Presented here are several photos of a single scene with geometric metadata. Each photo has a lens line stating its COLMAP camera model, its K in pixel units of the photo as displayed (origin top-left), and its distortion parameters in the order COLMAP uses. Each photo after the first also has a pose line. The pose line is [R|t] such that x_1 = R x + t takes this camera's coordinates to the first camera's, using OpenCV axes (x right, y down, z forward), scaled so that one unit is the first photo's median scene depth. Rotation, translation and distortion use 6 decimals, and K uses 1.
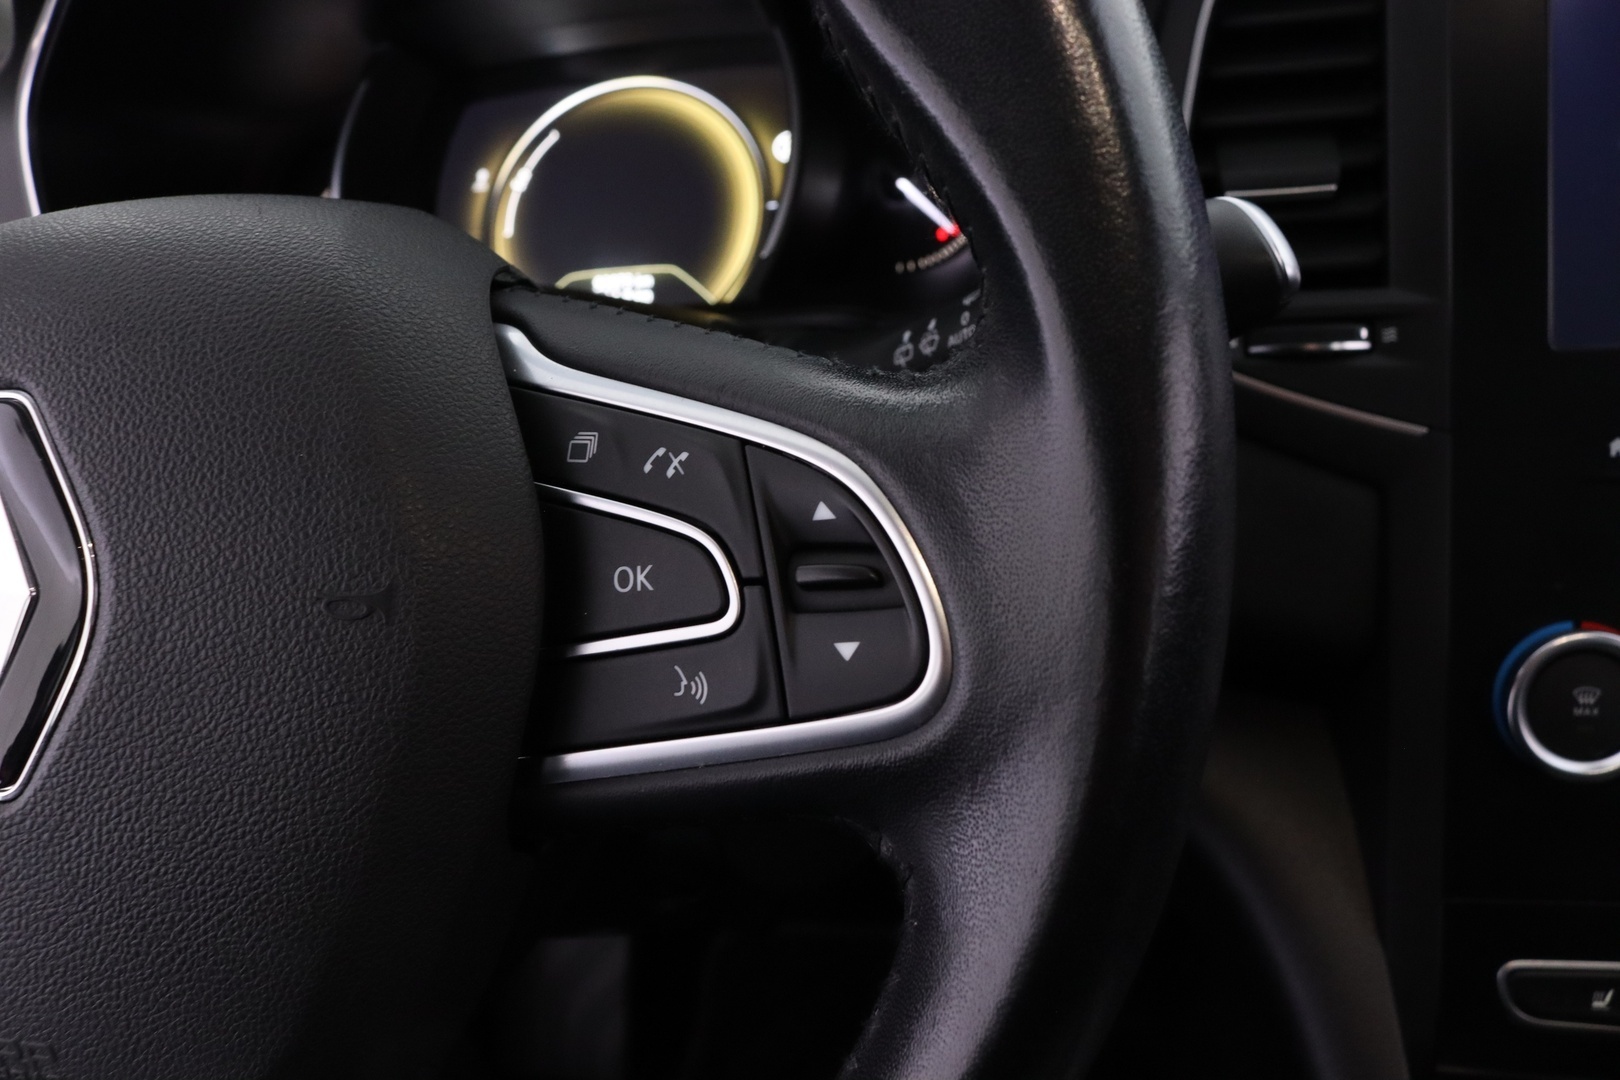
lens RADIAL K [[1317.3, 0, 801.2], [0, 1317.3, 546.4], [0, 0, 1]] dist [-0.152134, 0.098262]
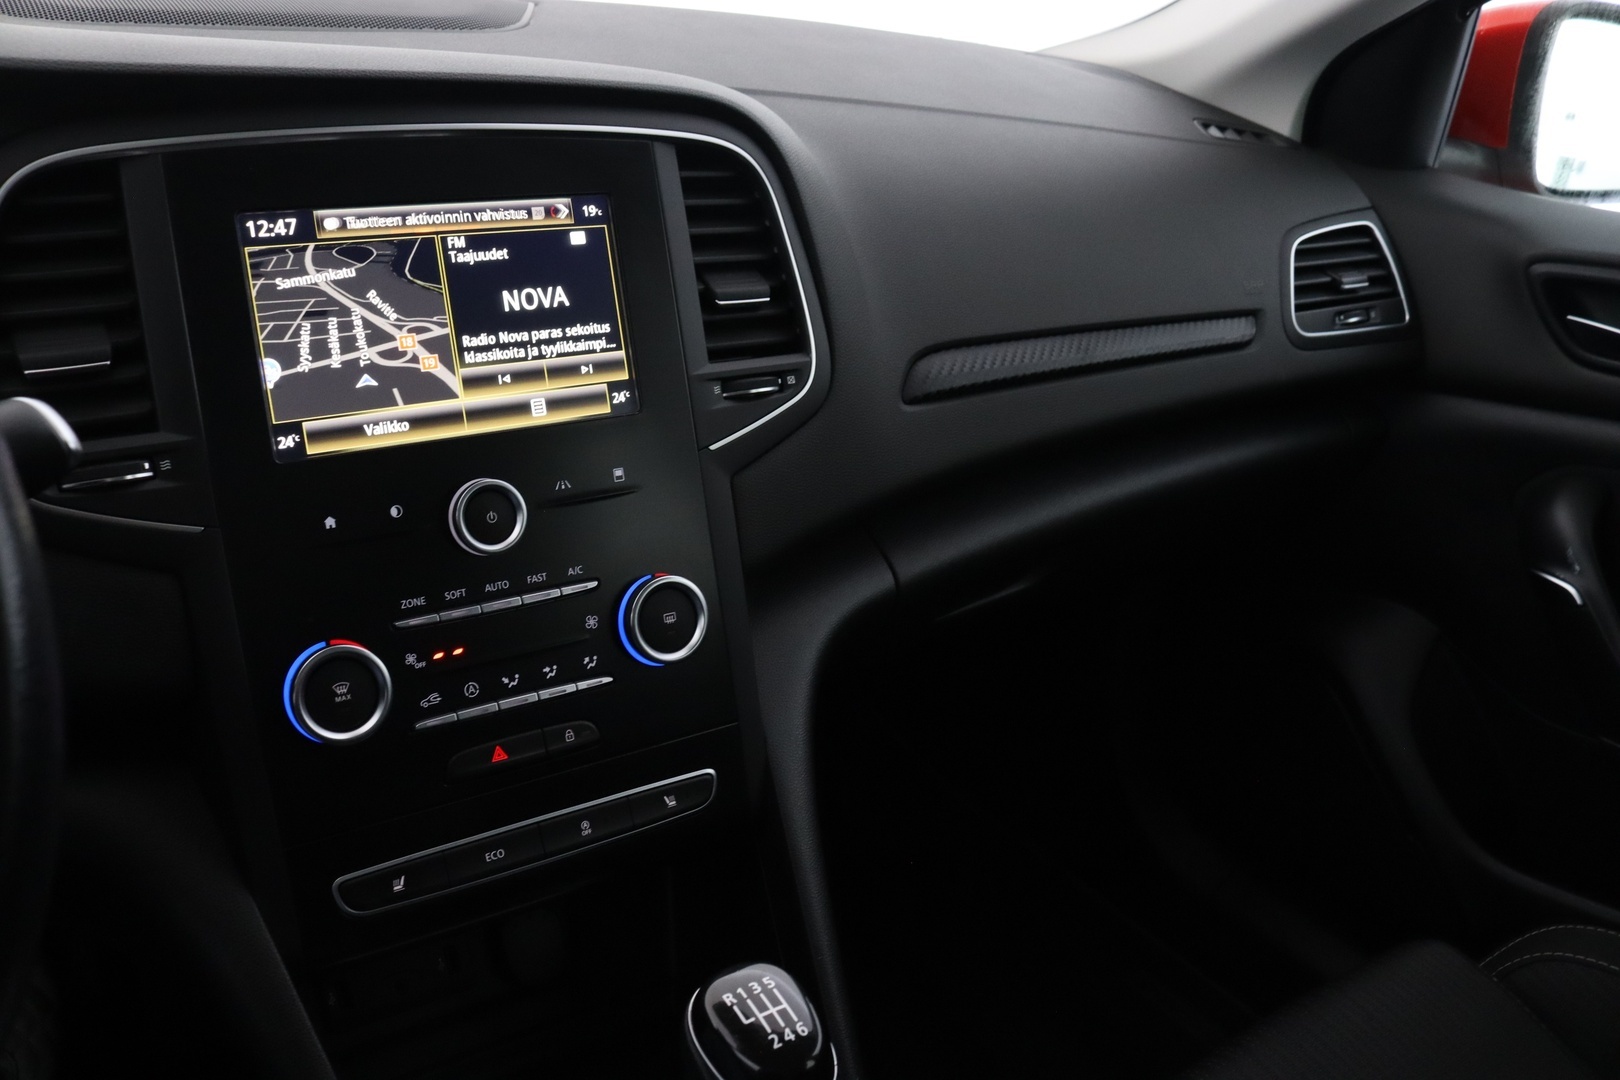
lens RADIAL K [[1317.3, 0, 806.6], [0, 1317.3, 562.6], [0, 0, 1]] dist [-0.152134, 0.098262]
pose [[0.665961, -0.147490, 0.731261, -0.107607], [0.177198, 0.983480, 0.036986, 0.012147], [-0.724636, 0.104946, 0.681094, -0.451310]]
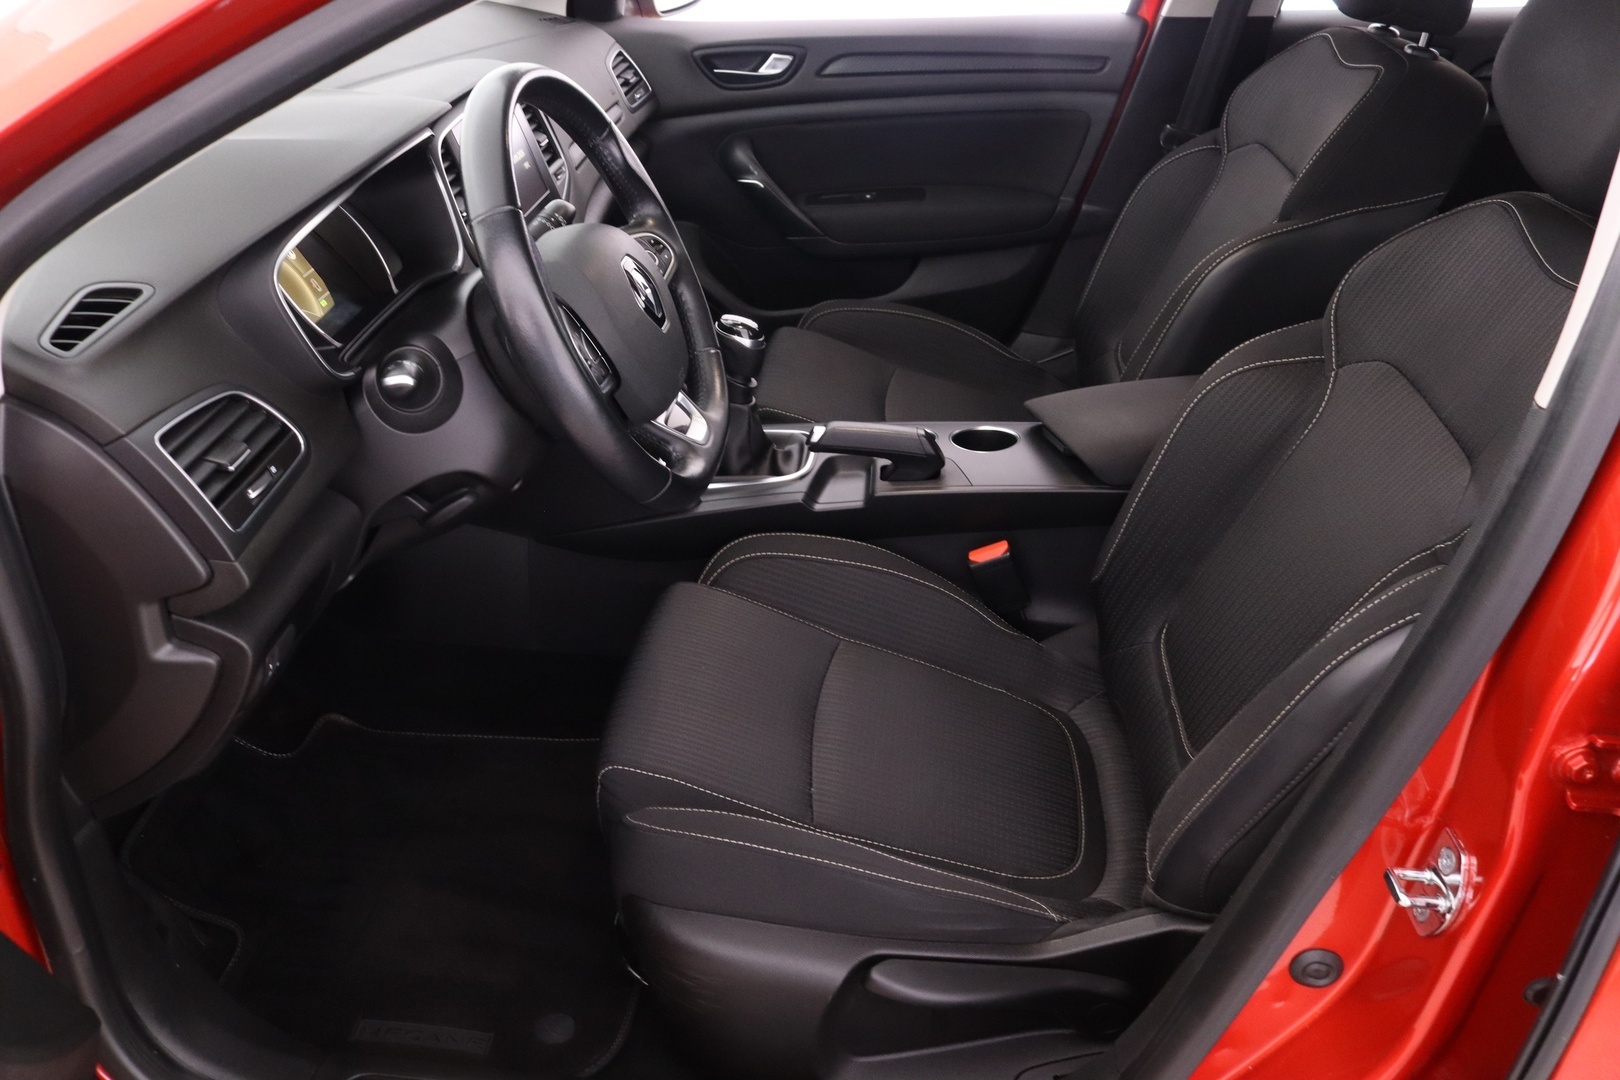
lens RADIAL K [[1317.3, 0, 800.1], [0, 1317.3, 534.1], [0, 0, 1]] dist [-0.152134, 0.098262]
pose [[-0.123062, -0.385783, 0.914345, -3.576151], [0.437782, 0.805752, 0.398886, -0.603313], [-0.890619, 0.449371, 0.069732, 0.312119]]
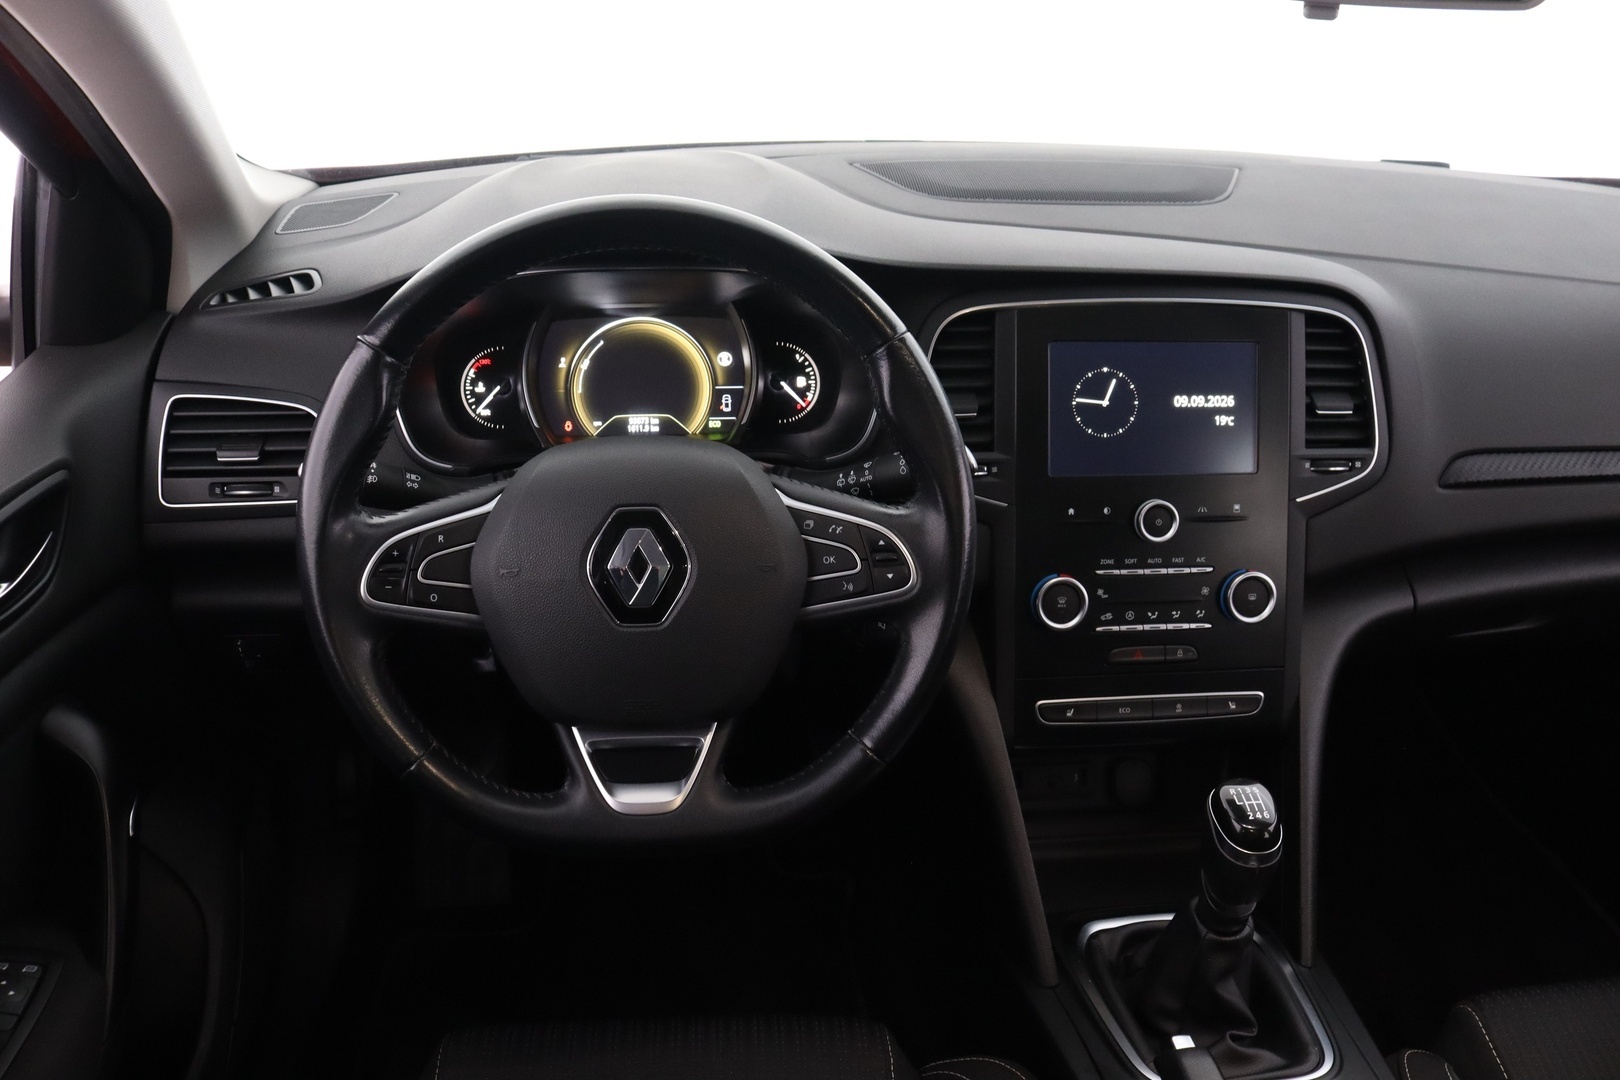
lens RADIAL K [[1317.3, 0, 803.1], [0, 1317.3, 536.3], [0, 0, 1]] dist [-0.152134, 0.098262]
pose [[0.944181, -0.006970, 0.329353, -0.839942], [0.007750, 0.999969, -0.001057, -0.023153], [-0.329335, 0.003550, 0.944206, -1.494465]]
